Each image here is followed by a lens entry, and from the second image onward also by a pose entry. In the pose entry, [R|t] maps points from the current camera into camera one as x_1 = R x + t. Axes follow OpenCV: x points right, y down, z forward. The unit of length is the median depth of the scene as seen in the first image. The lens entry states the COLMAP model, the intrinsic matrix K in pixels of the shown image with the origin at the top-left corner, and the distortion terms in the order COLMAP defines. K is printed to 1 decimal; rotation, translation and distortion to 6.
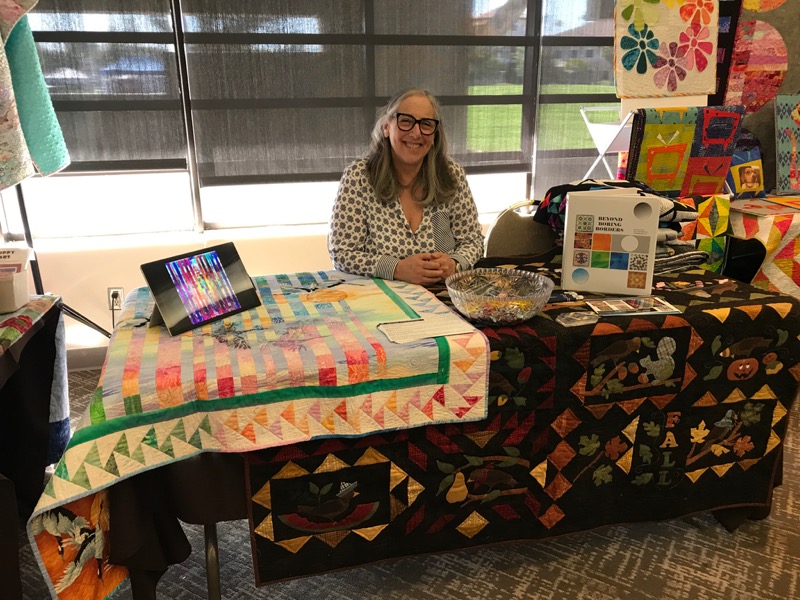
lens RADIAL K [[656.1, 0, 400.7], [0, 656.1, 300.4], [0, 0, 1]] dist [0.014886, -0.010159]
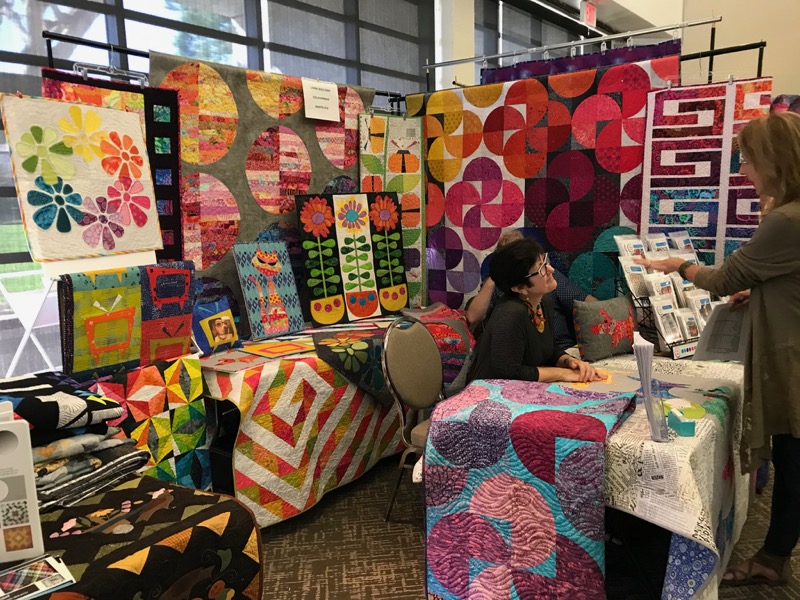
lens RADIAL K [[656.1, 0, 399.3], [0, 656.1, 300.7], [0, 0, 1]] dist [0.014886, -0.010159]
pose [[0.788623, -0.101192, 0.606493, 0.181453], [0.213140, 0.970198, -0.115270, -0.070399], [-0.576754, 0.220172, 0.786689, 0.107609]]
